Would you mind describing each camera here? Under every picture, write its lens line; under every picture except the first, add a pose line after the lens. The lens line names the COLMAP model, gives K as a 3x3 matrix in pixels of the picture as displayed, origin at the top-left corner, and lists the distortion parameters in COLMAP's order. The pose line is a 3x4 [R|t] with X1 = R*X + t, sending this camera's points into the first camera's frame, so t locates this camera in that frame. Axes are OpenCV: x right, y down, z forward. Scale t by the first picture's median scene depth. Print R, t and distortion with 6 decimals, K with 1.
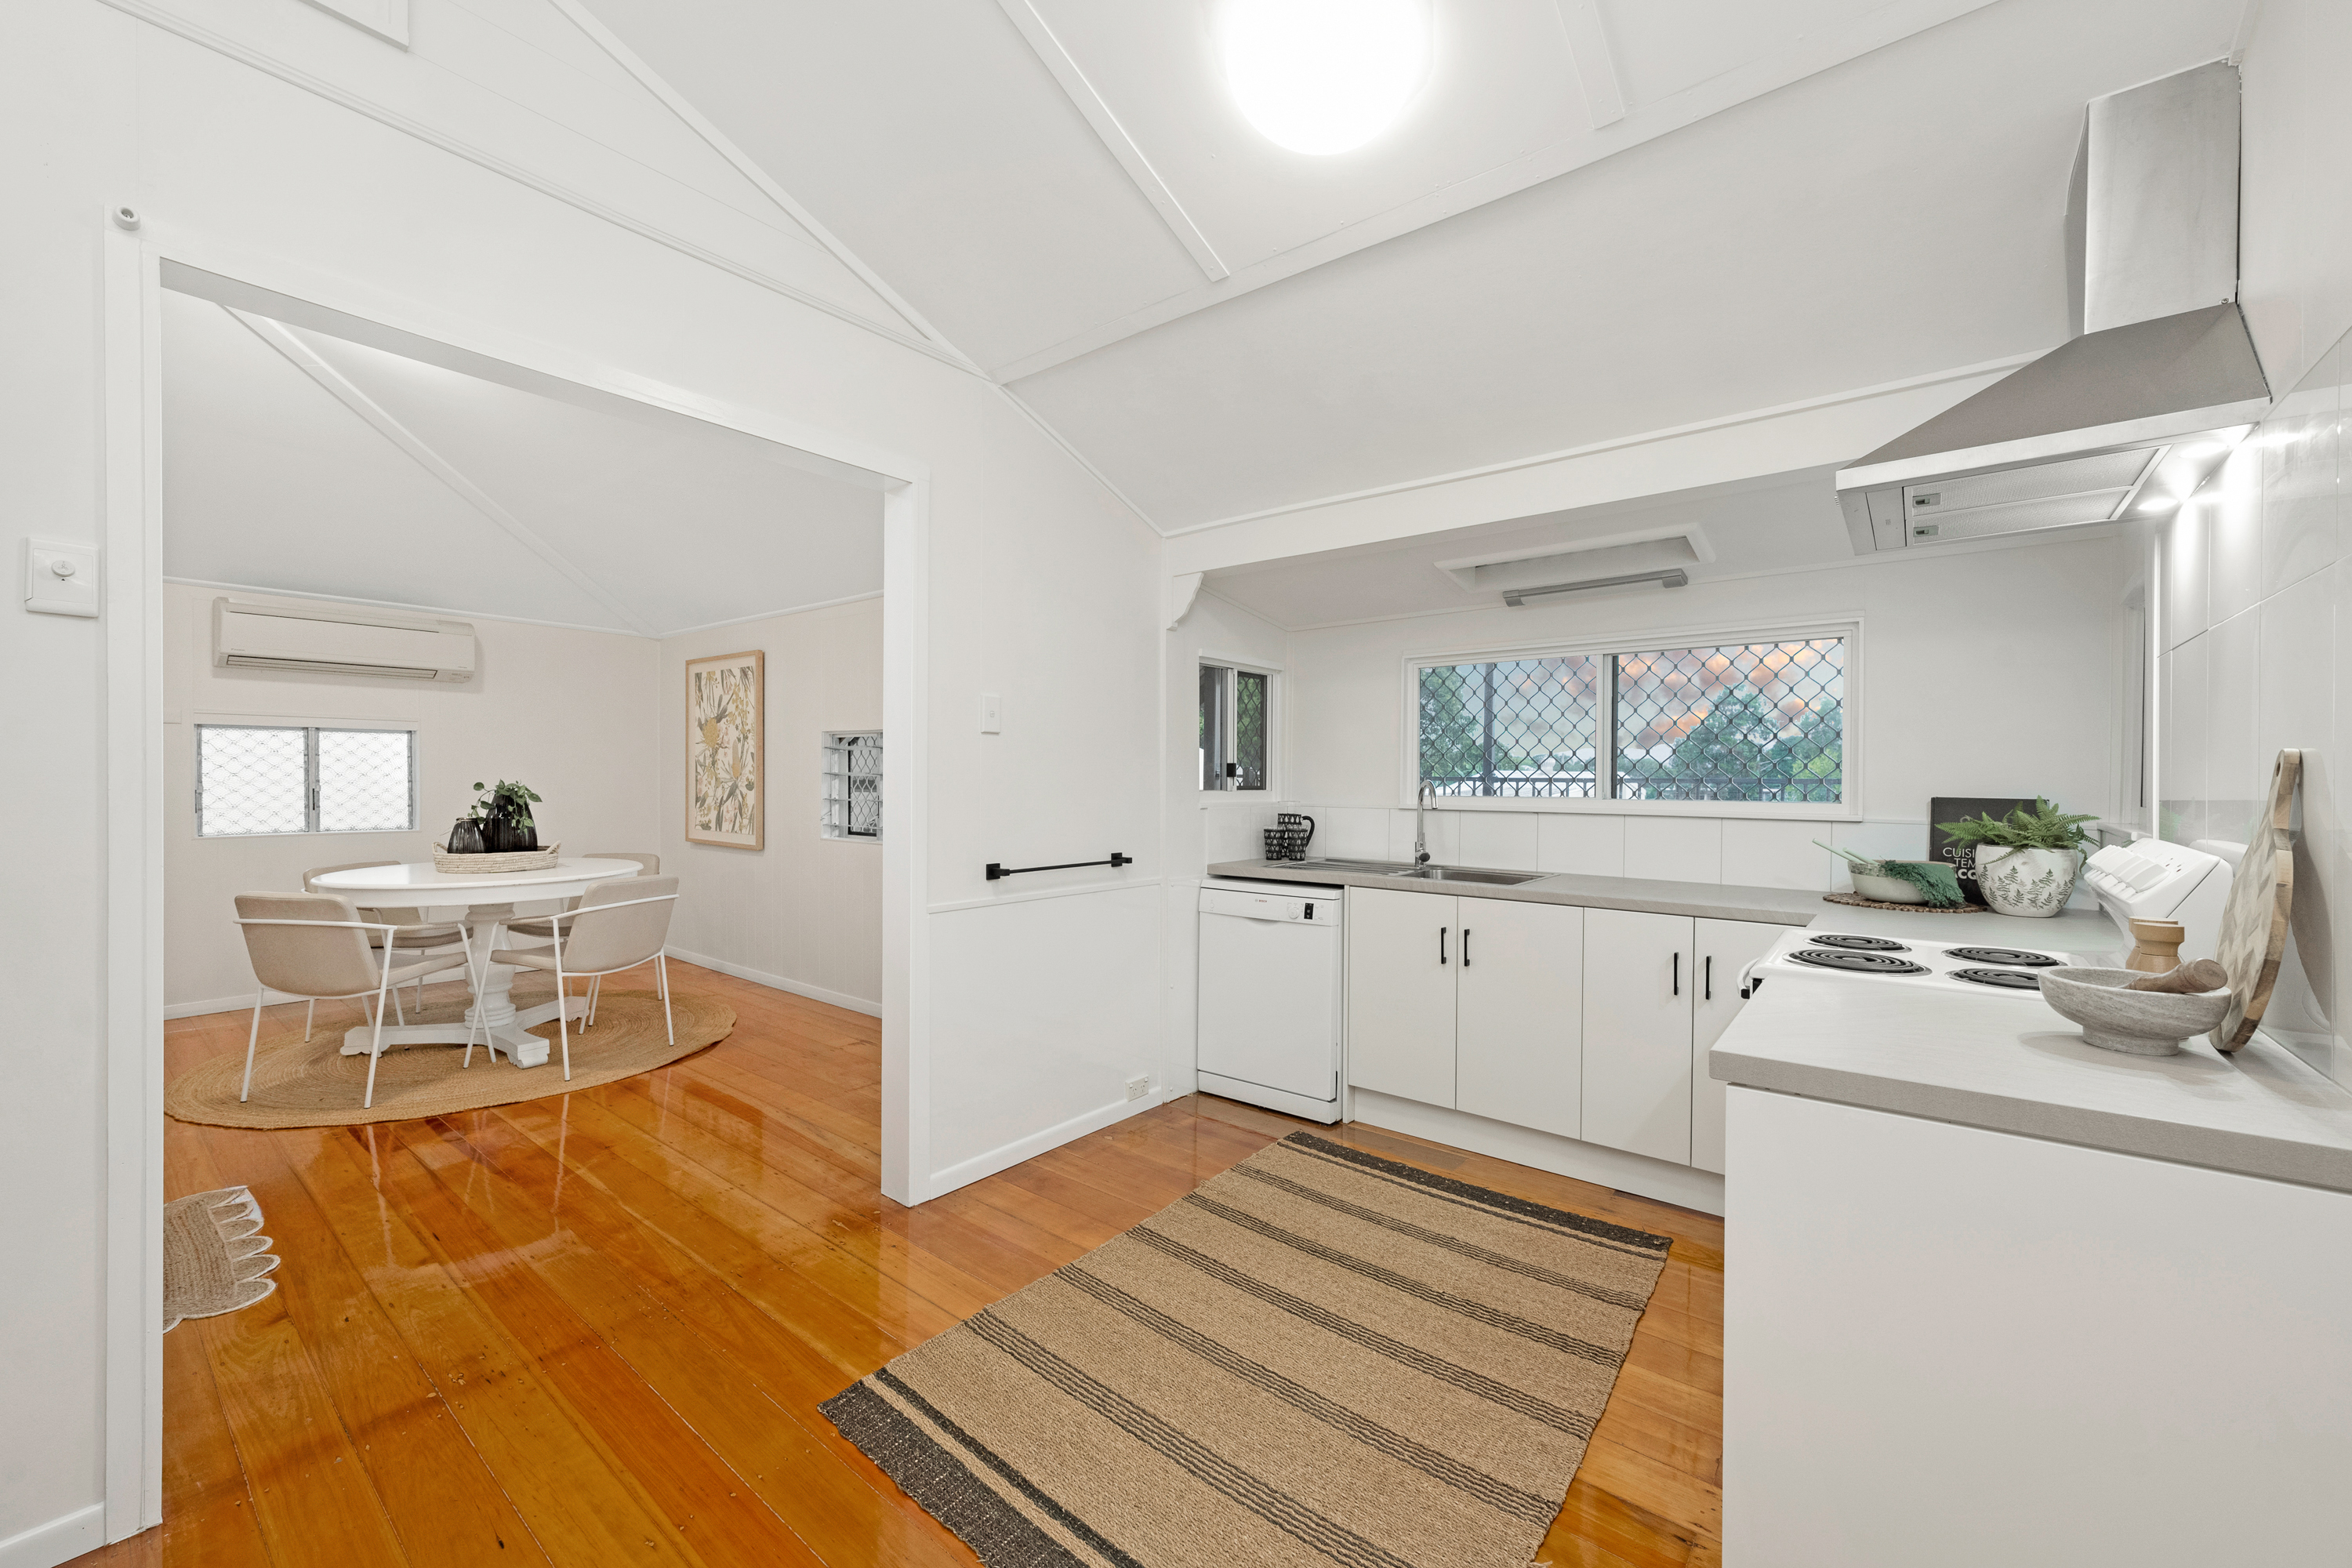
lens RADIAL K [[936.1, 0, 1162.8], [0, 936.1, 779.8], [0, 0, 1]] dist [-0.001194, -0.000267]
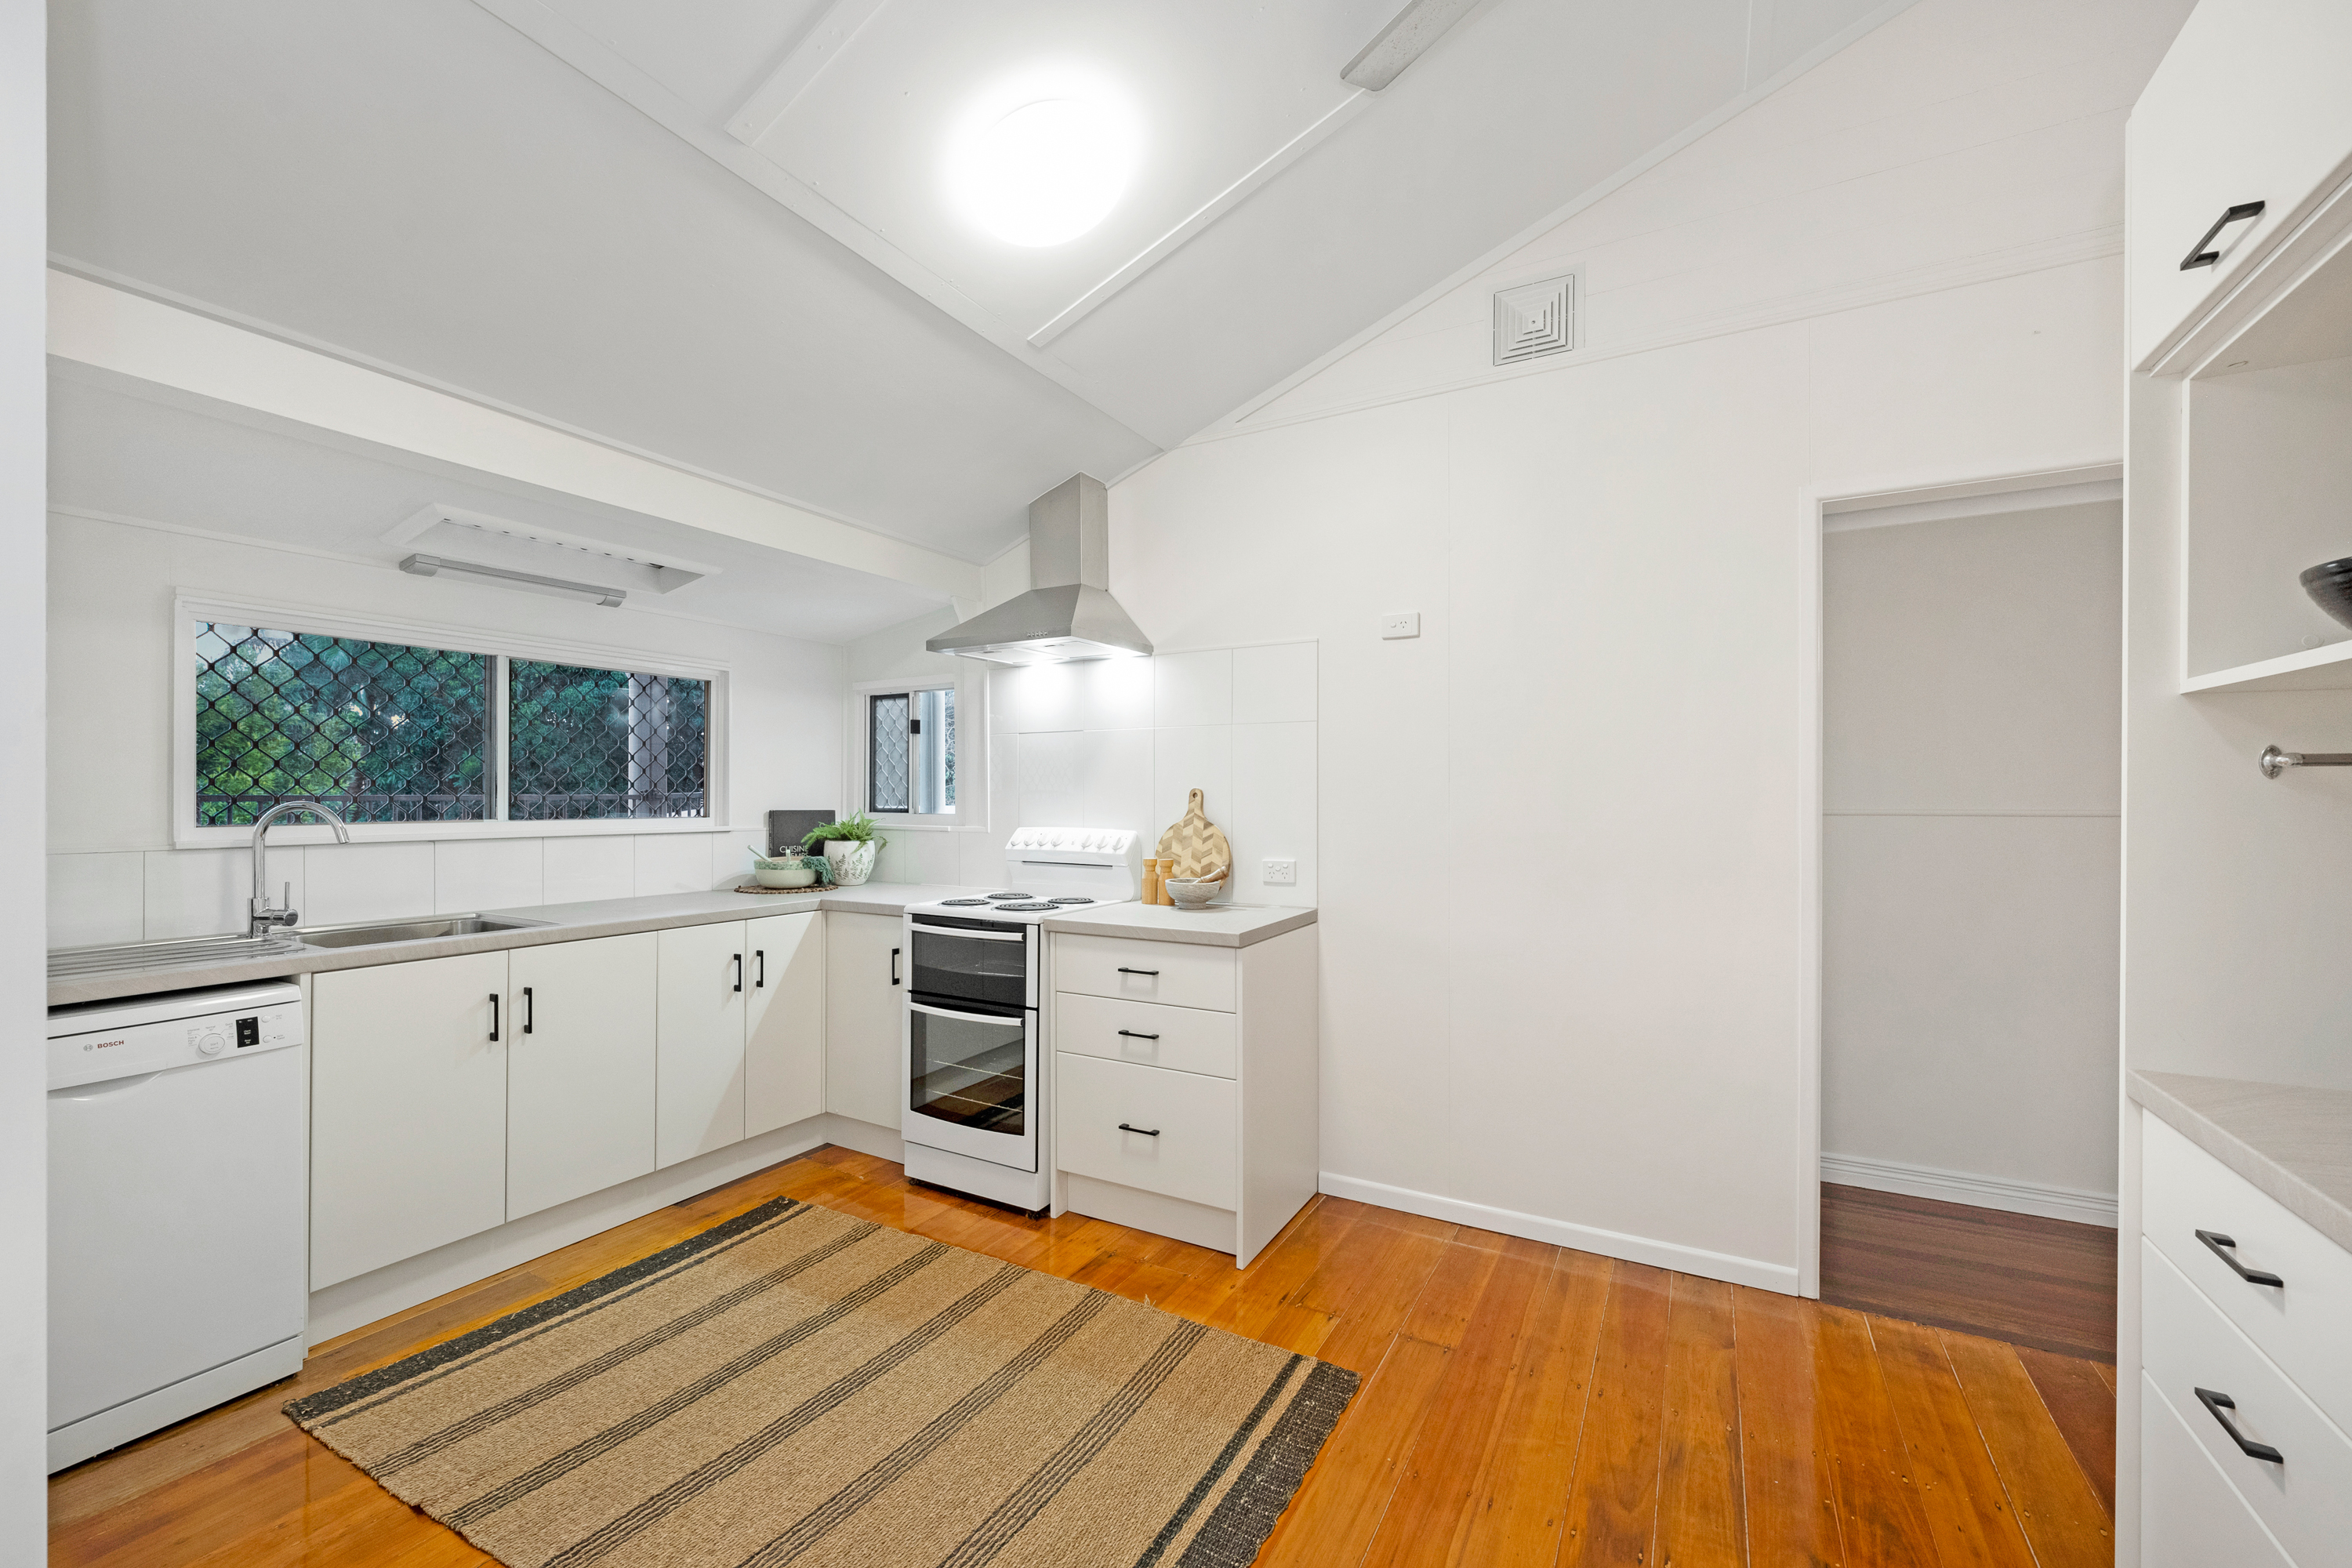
lens RADIAL K [[936.1, 0, 1168.4], [0, 936.1, 795.6], [0, 0, 1]] dist [-0.001194, -0.000267]
pose [[-0.169756, -0.003176, 0.985481, -0.648349], [0.000931, 0.999994, 0.003383, -0.007951], [-0.985486, 0.001492, -0.169752, 0.692388]]
